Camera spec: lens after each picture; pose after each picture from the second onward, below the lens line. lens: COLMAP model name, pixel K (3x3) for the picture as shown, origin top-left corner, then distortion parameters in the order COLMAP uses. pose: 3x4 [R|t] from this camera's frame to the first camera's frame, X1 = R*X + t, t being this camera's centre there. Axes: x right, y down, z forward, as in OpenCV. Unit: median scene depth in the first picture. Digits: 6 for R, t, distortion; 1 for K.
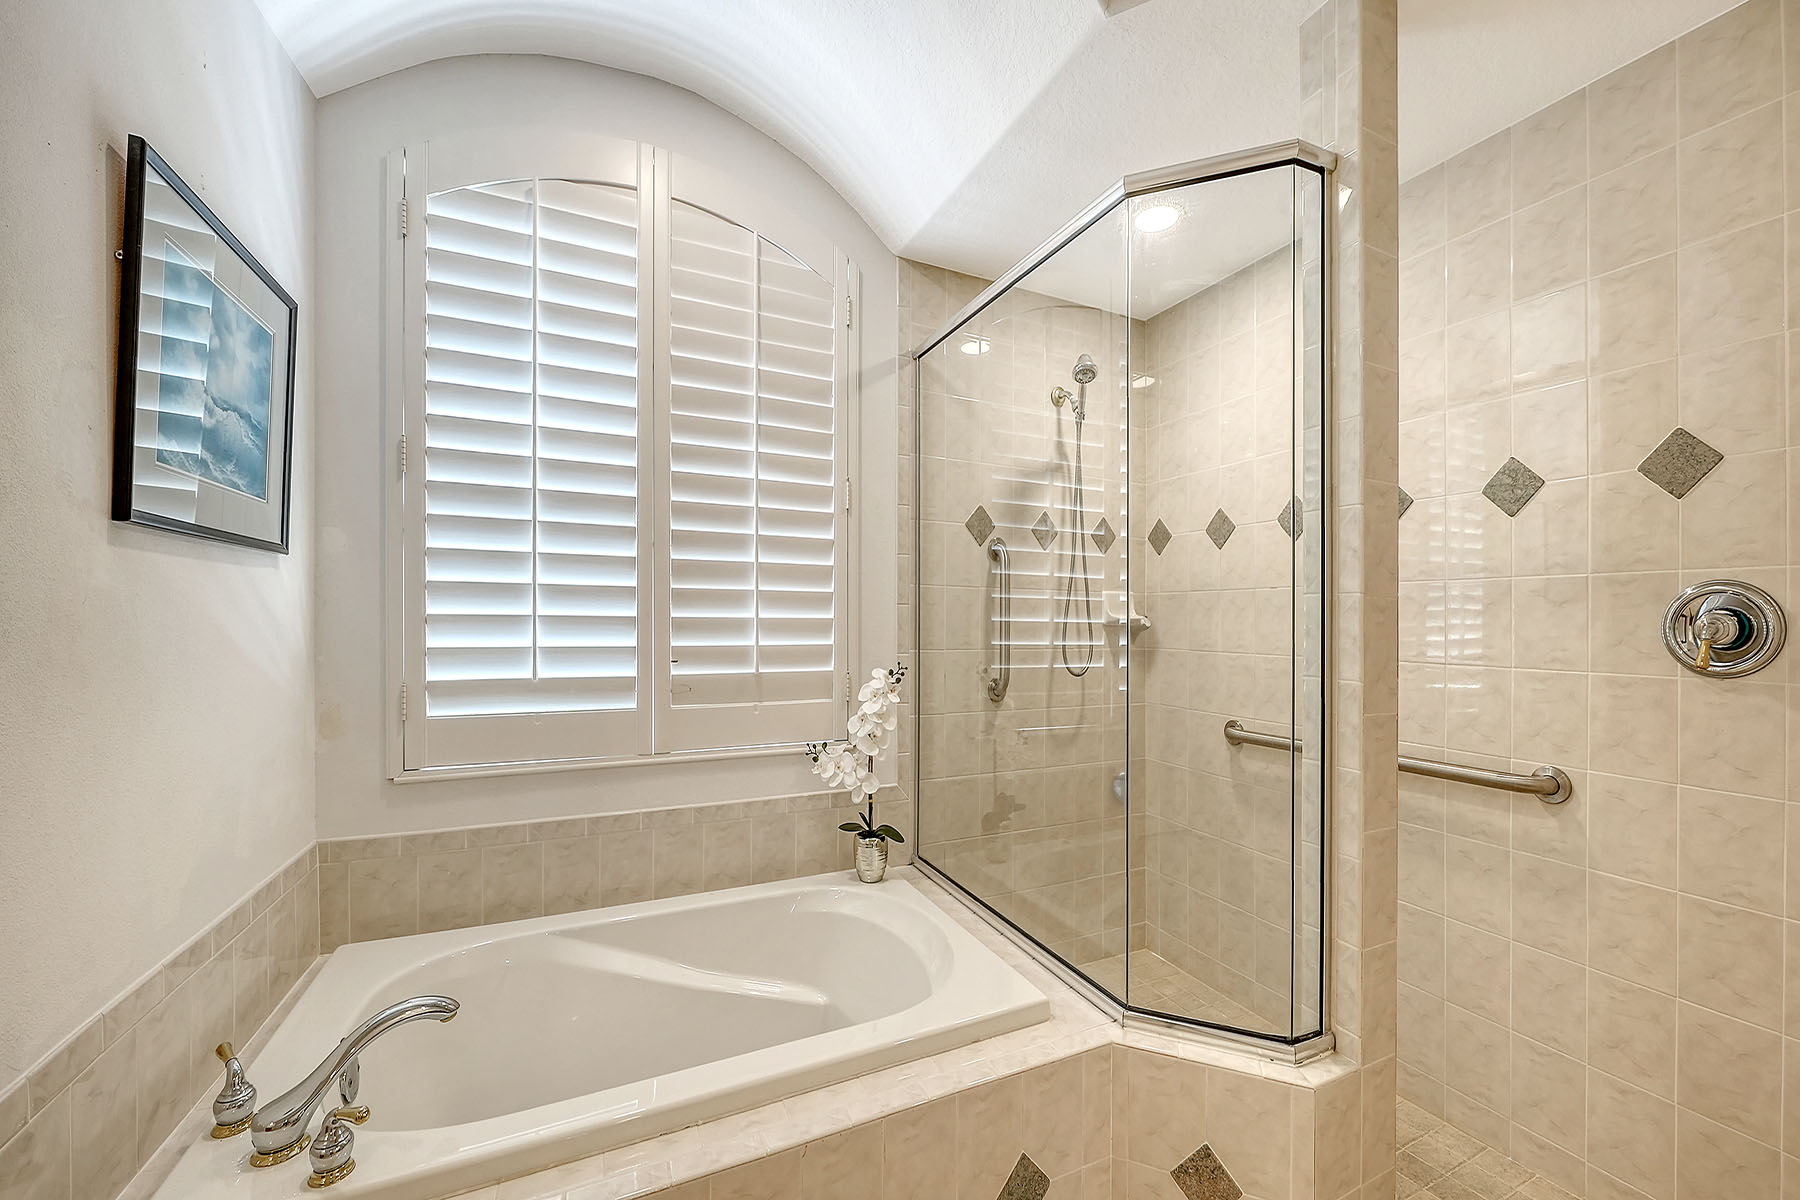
lens RADIAL K [[665.9, 0, 910.1], [0, 665.9, 629.4], [0, 0, 1]] dist [-0.006932, -0.000732]
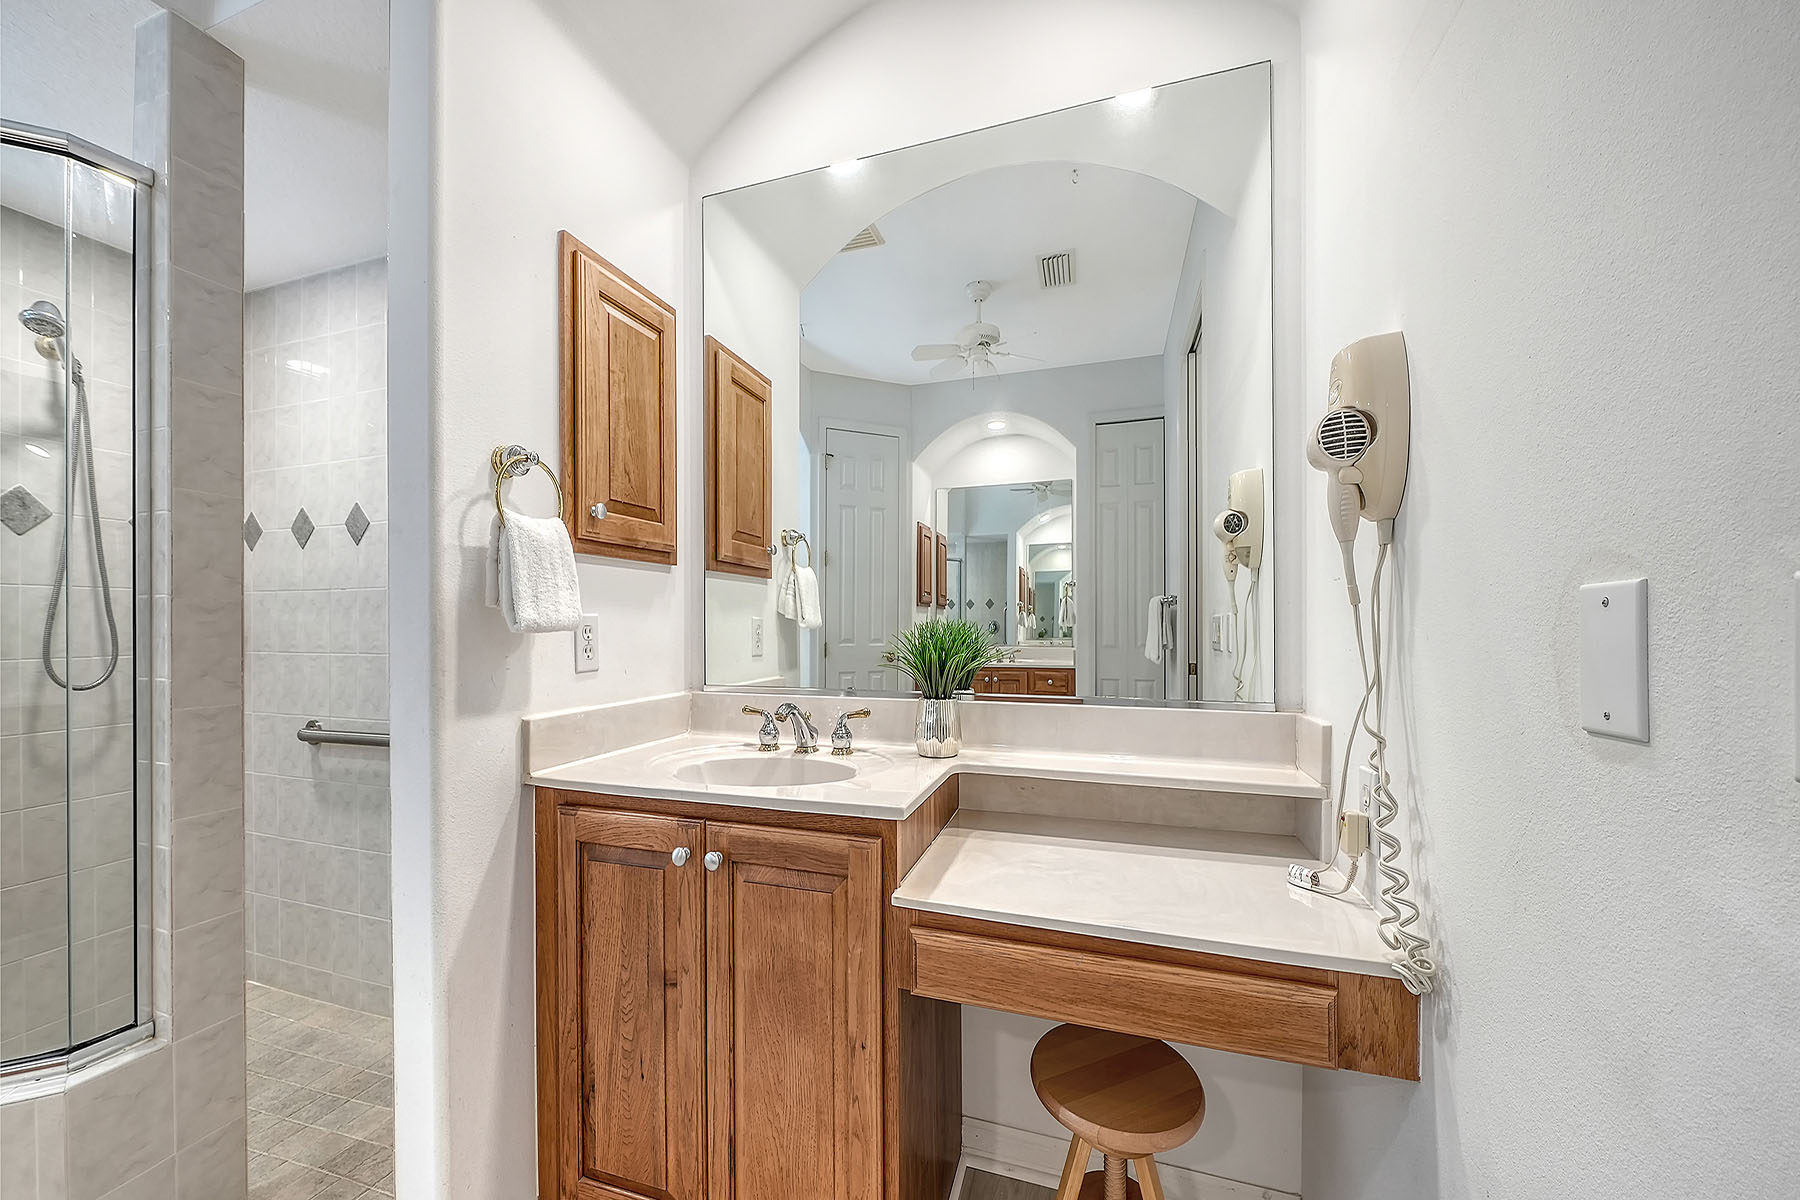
lens RADIAL K [[624.0, 0, 880.0], [0, 624.0, 627.4], [0, 0, 1]] dist [-0.008772, 0.000010]
pose [[0.671400, -0.011497, 0.741006, 0.450253], [0.015251, 0.999882, 0.001695, 0.009553], [-0.740938, 0.010163, 0.671496, -0.317567]]
